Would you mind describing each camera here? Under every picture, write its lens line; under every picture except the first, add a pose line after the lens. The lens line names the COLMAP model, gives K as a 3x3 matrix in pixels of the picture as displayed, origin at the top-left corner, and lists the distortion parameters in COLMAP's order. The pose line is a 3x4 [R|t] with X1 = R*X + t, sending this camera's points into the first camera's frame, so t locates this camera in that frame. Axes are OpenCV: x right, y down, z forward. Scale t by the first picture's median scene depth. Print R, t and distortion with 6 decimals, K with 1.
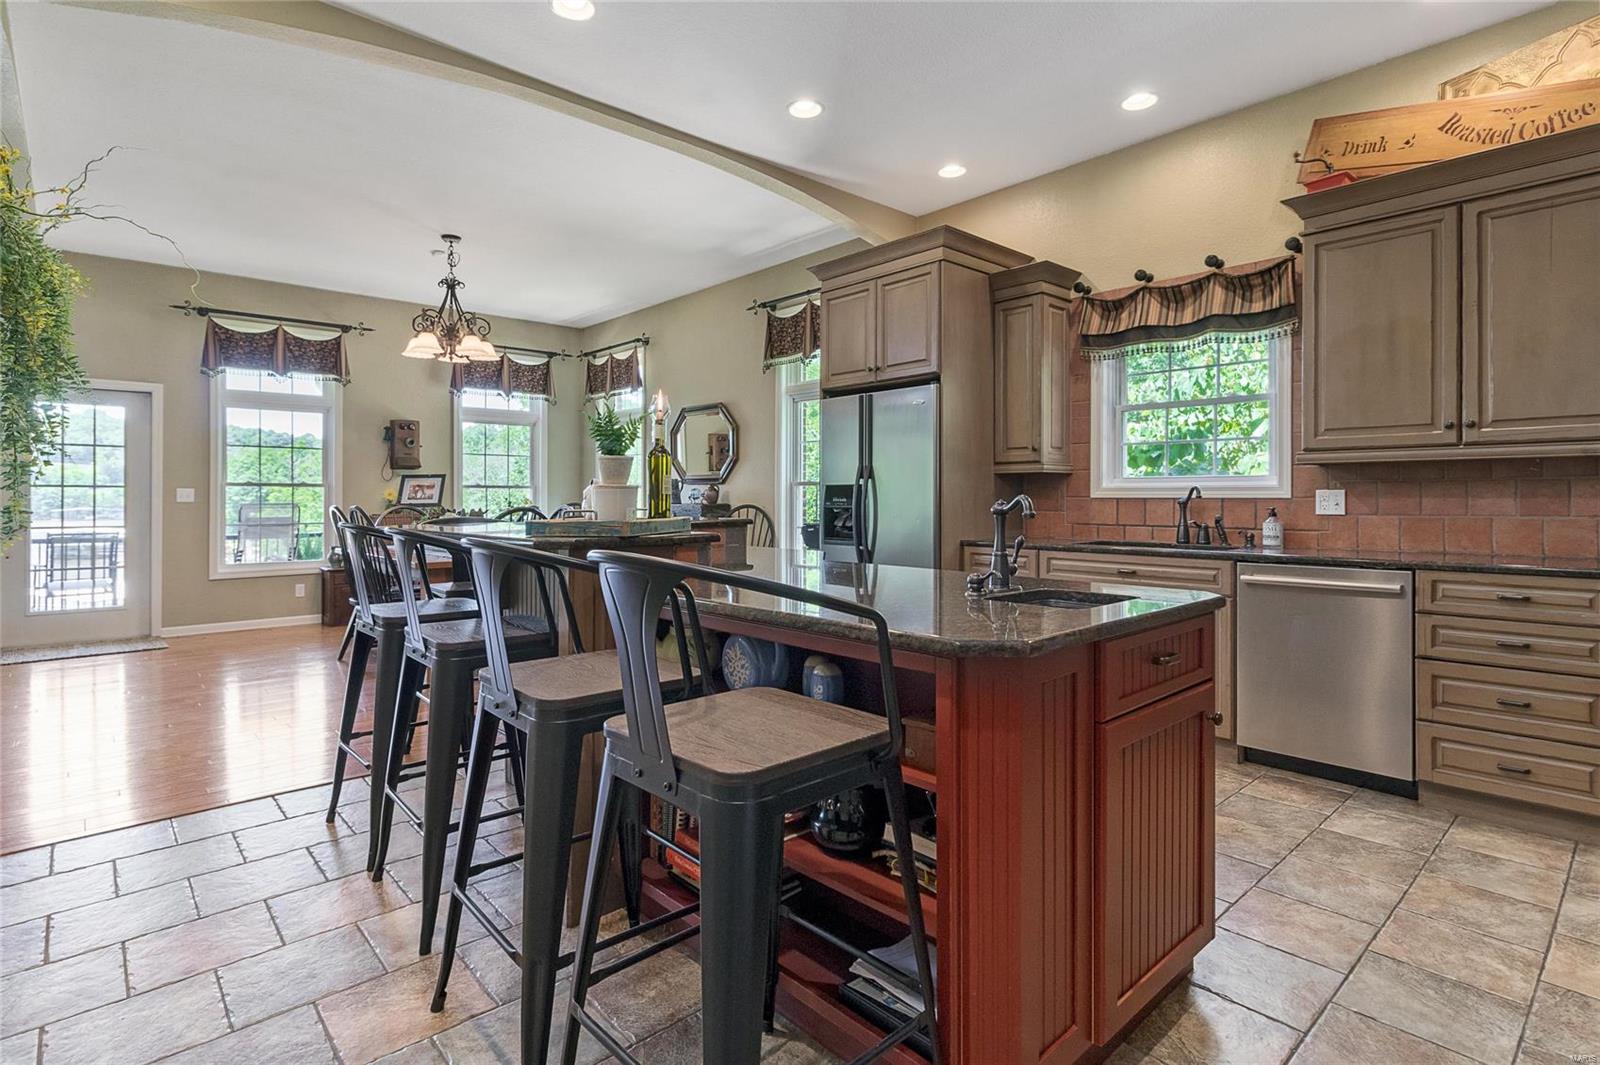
lens RADIAL K [[783.3, 0, 804.7], [0, 783.3, 498.9], [0, 0, 1]] dist [-0.000868, -0.000281]
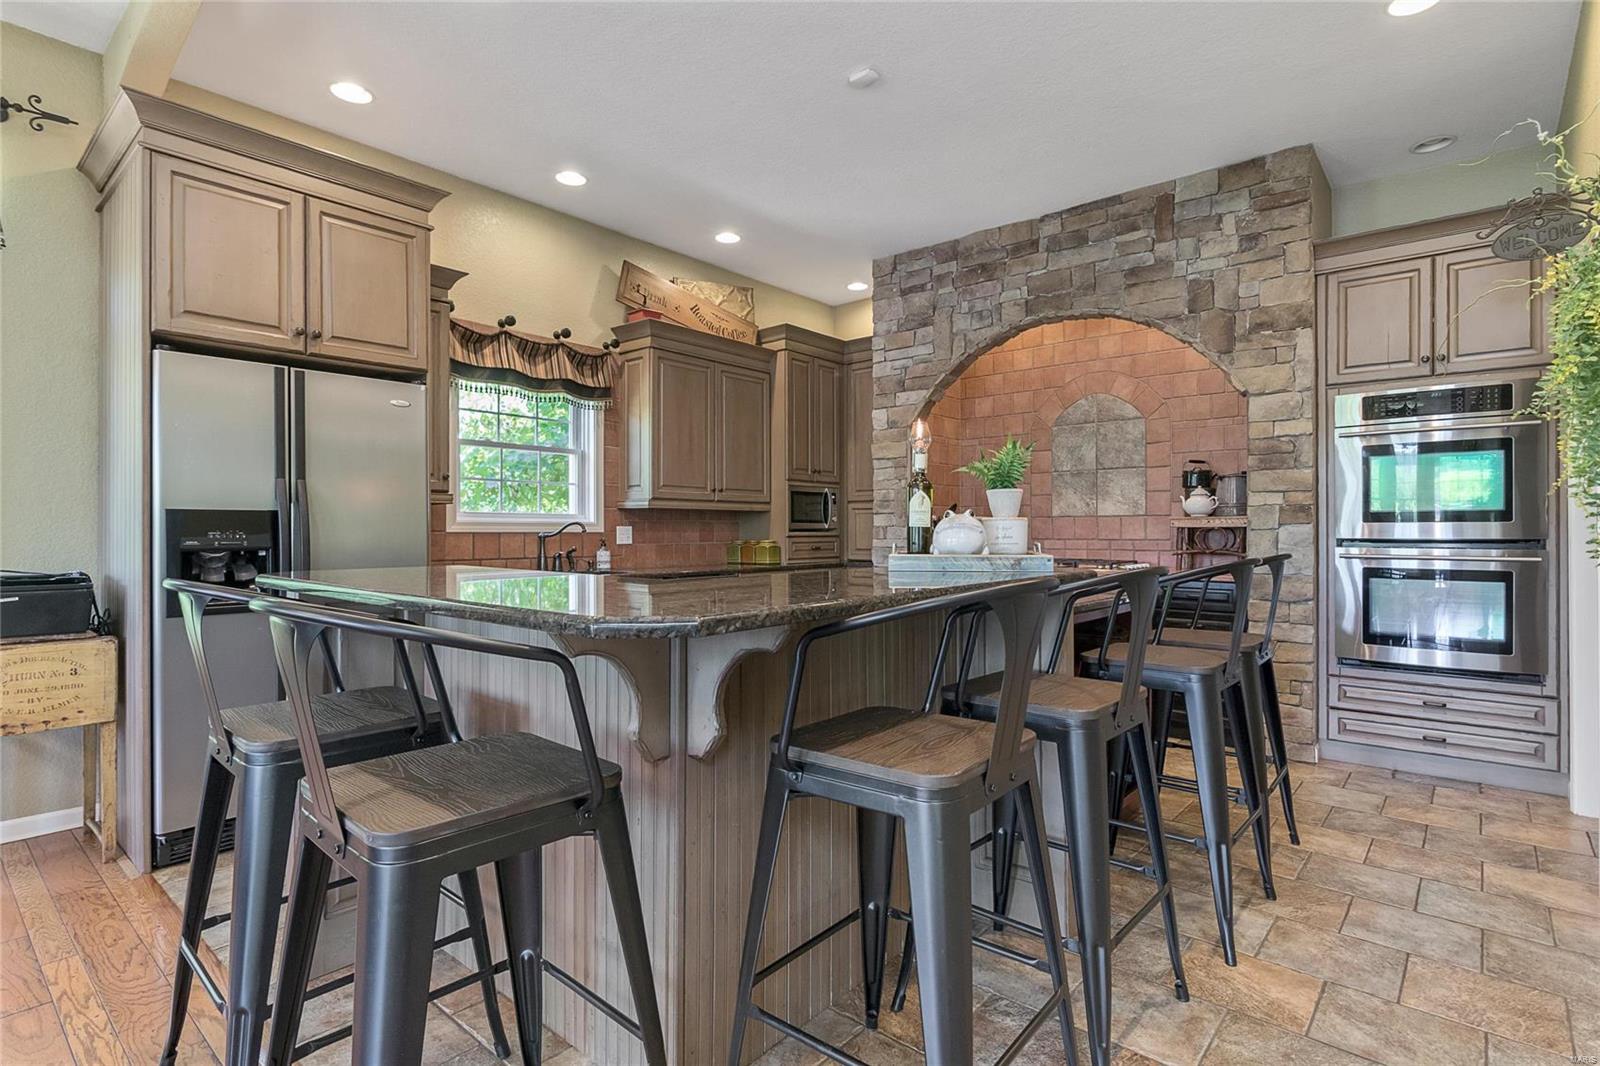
lens RADIAL K [[800.6, 0, 800.0], [0, 800.6, 533.0], [0, 0, 1]] dist [-0.001128, -0.000205]
pose [[-0.123993, -0.003183, 0.992278, -0.672184], [0.001579, 0.999993, 0.003405, -0.003181], [-0.992282, 0.001989, -0.123987, 0.731816]]
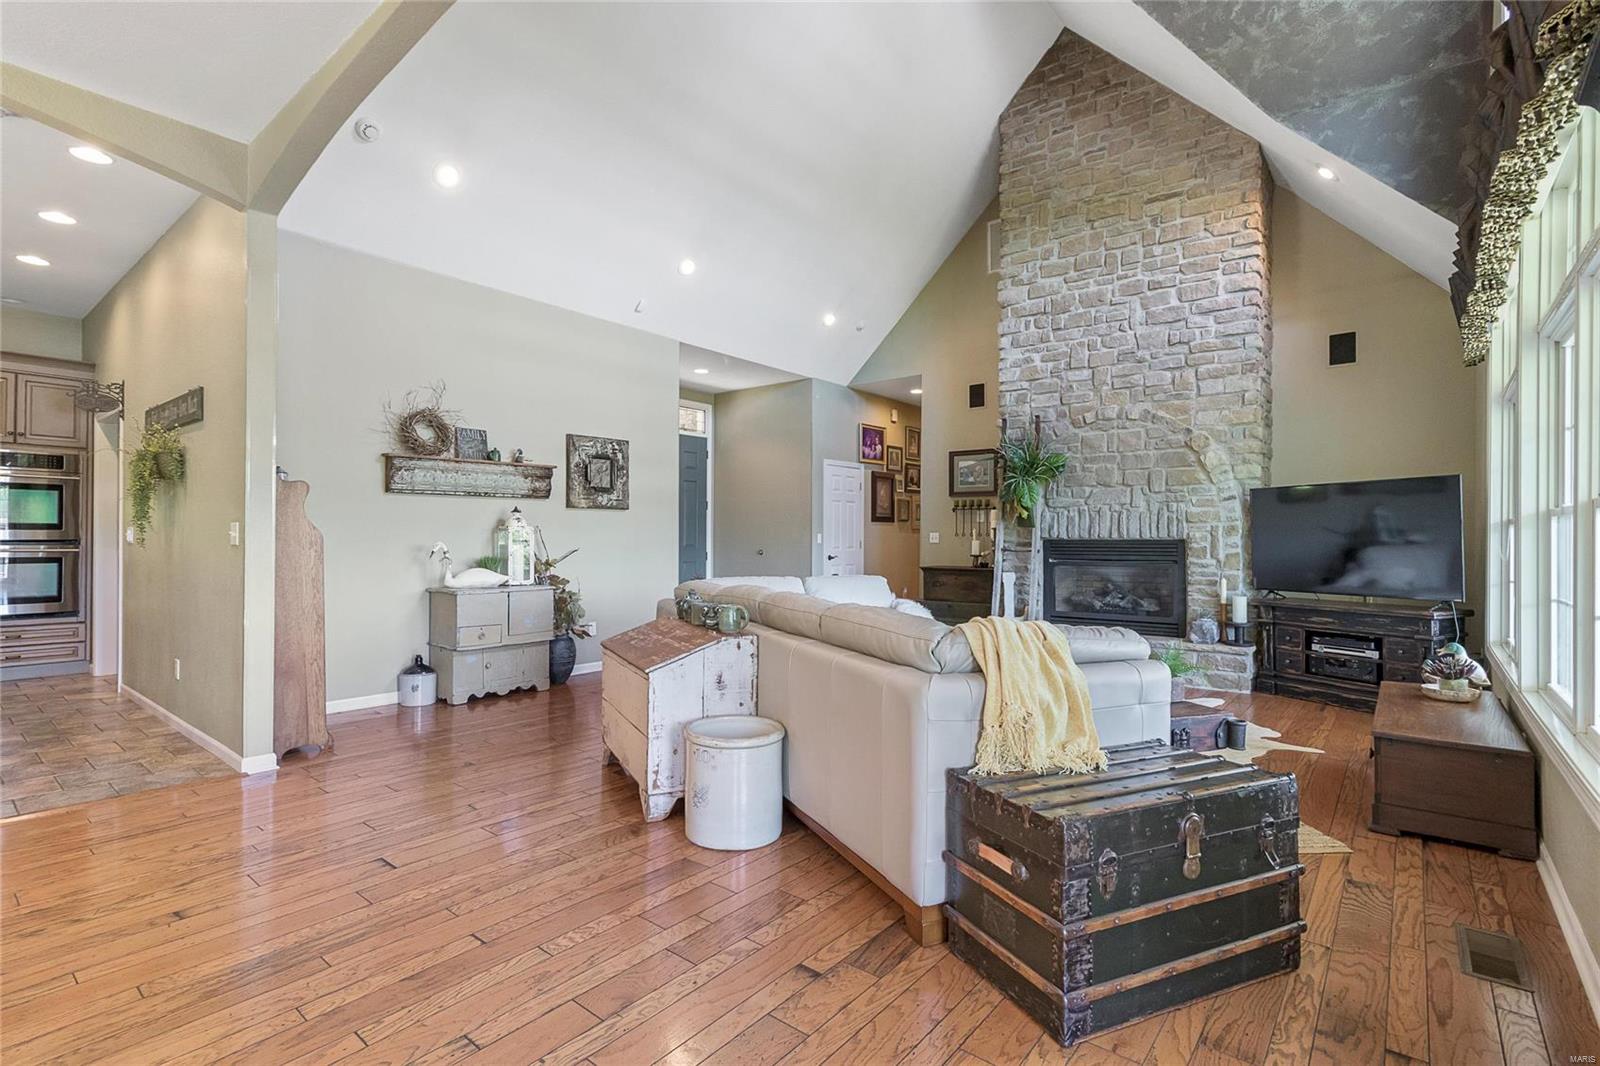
lens RADIAL K [[753.8, 0, 800.0], [0, 753.8, 533.0], [0, 0, 1]] dist [0.001509, -0.000118]
pose [[-0.987937, -0.007132, -0.154692, -1.130354], [-0.006274, 0.999962, -0.006036, -0.004998], [0.154729, -0.004993, -0.987944, 1.529805]]
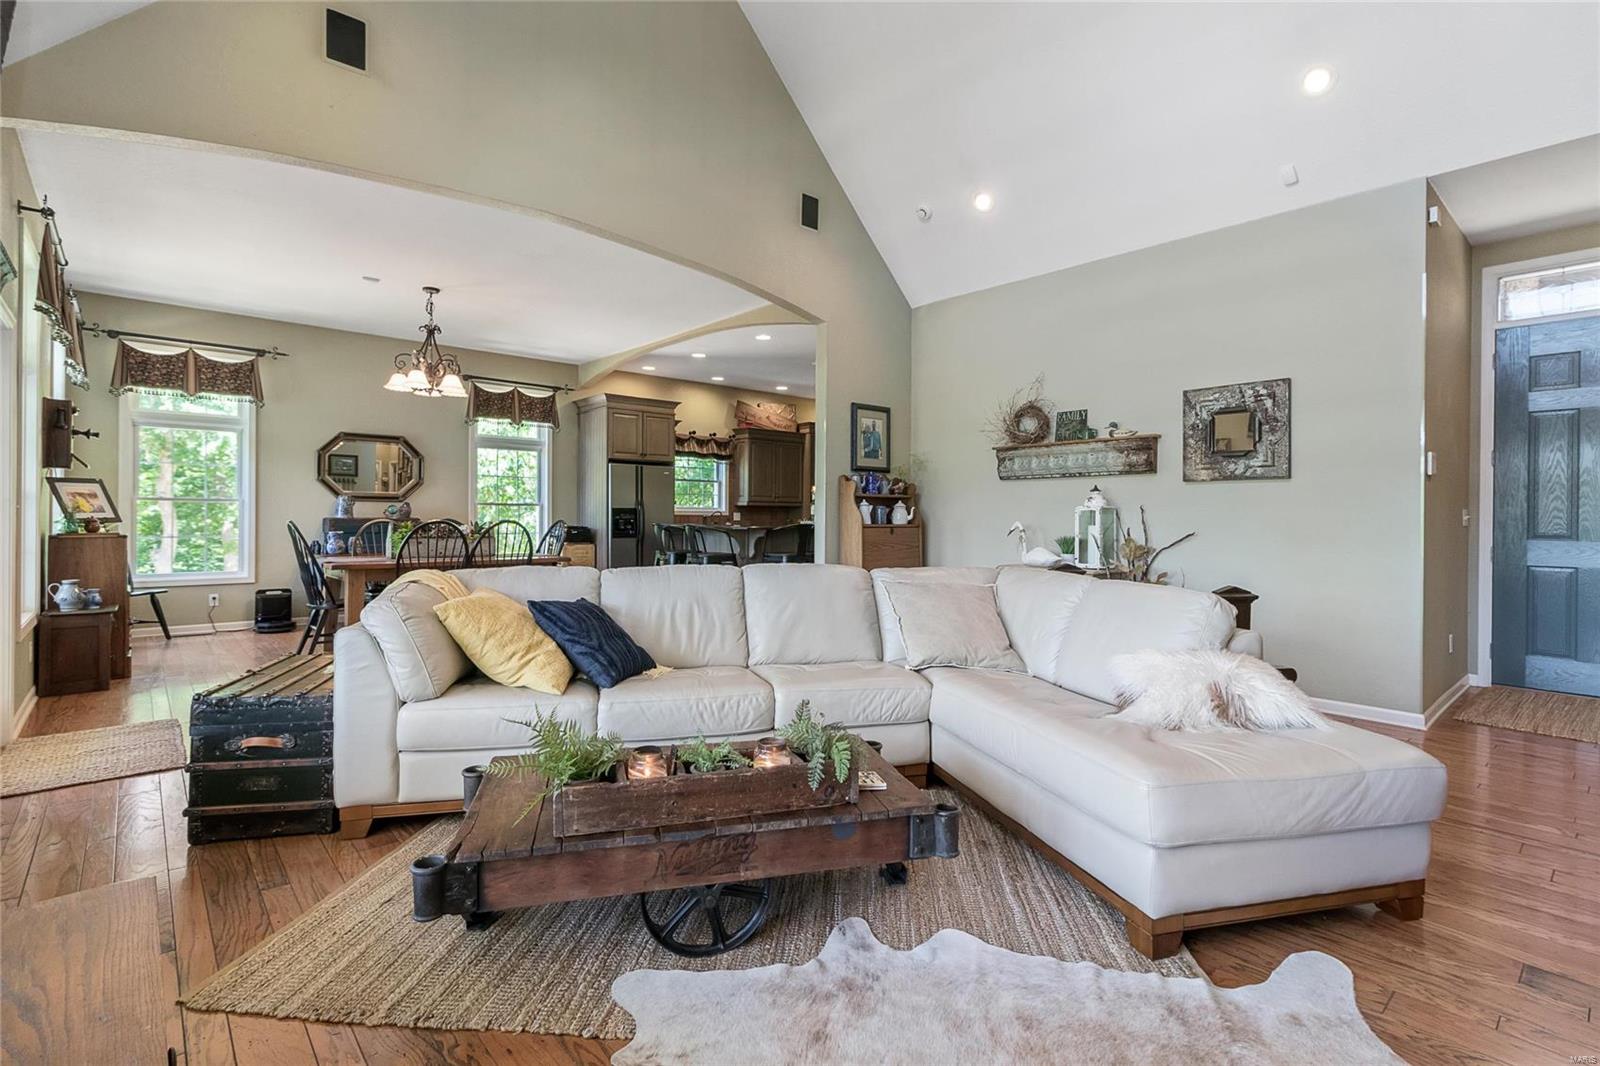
lens RADIAL K [[750.3, 0, 796.9], [0, 750.3, 515.3], [0, 0, 1]] dist [0.001348, 0.000192]
pose [[0.010610, -0.000871, 0.999943, -2.110240], [-0.005604, 0.999984, 0.000930, -0.004912], [-0.999928, -0.005614, 0.010605, 0.603240]]
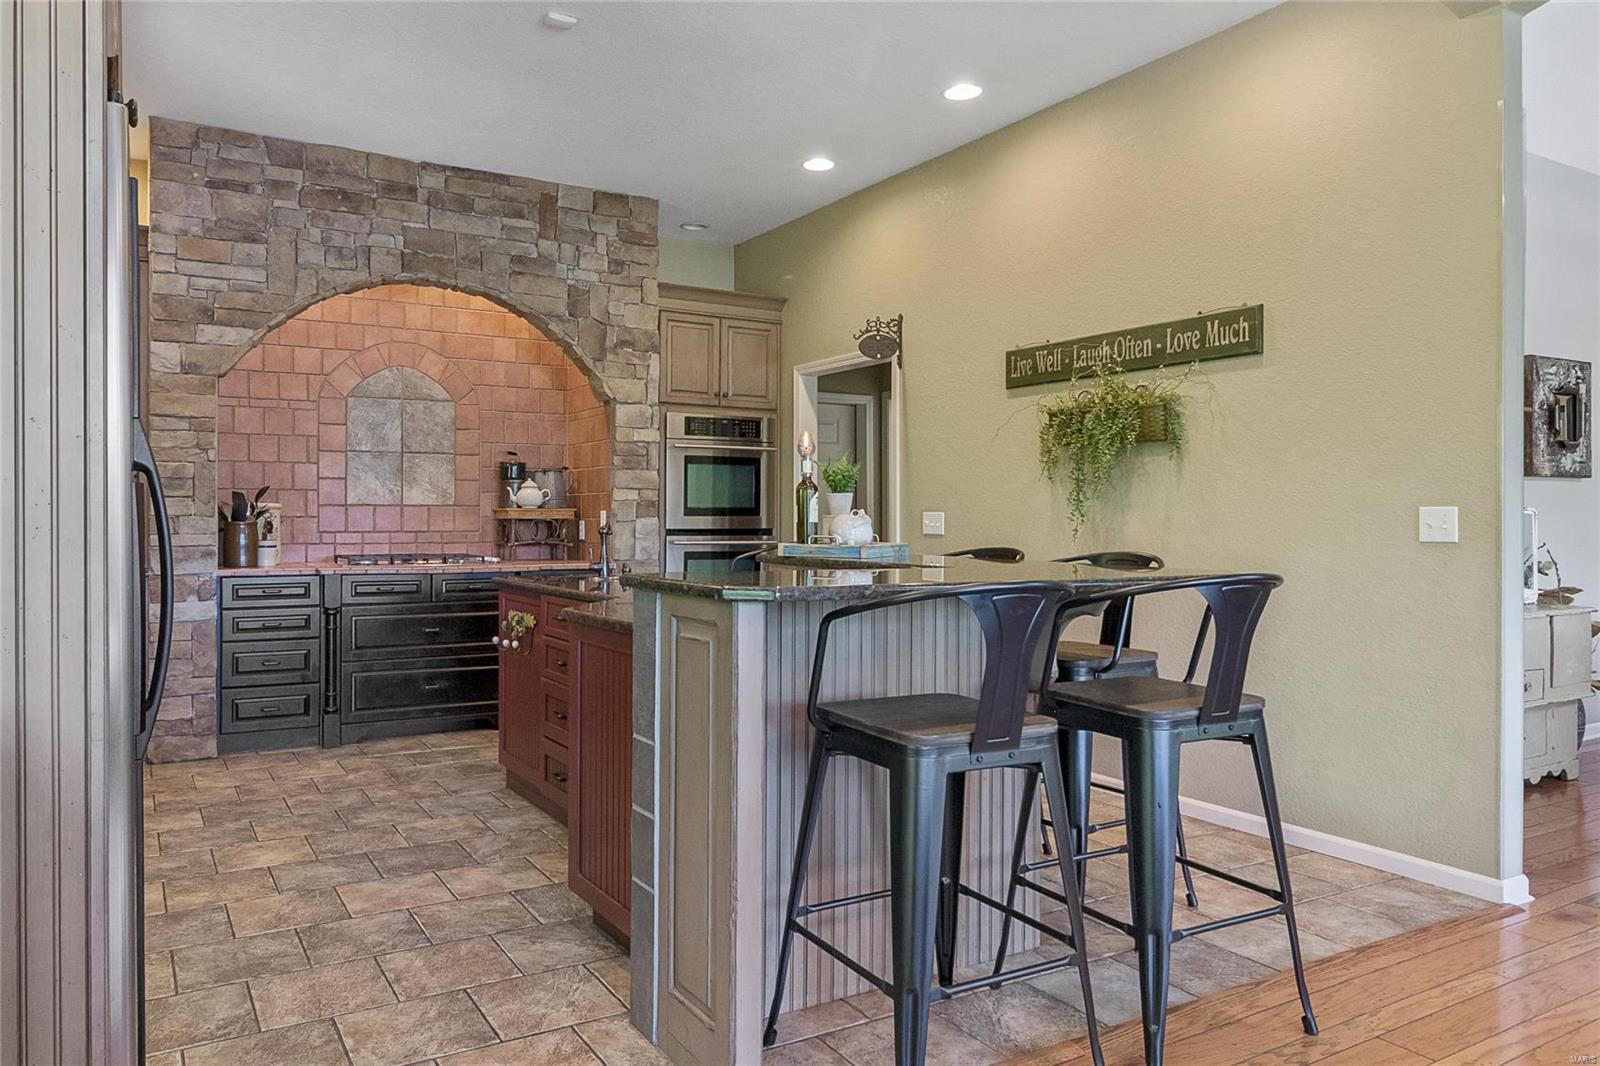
lens RADIAL K [[1073.9, 0, 745.3], [0, 1073.9, 530.2], [0, 0, 1]] dist [-0.000897, -0.001143]
pose [[-0.975806, -0.005577, 0.218566, -0.279400], [-0.003092, 0.999927, 0.011711, -0.008914], [-0.218615, 0.010752, -0.975752, 1.450494]]
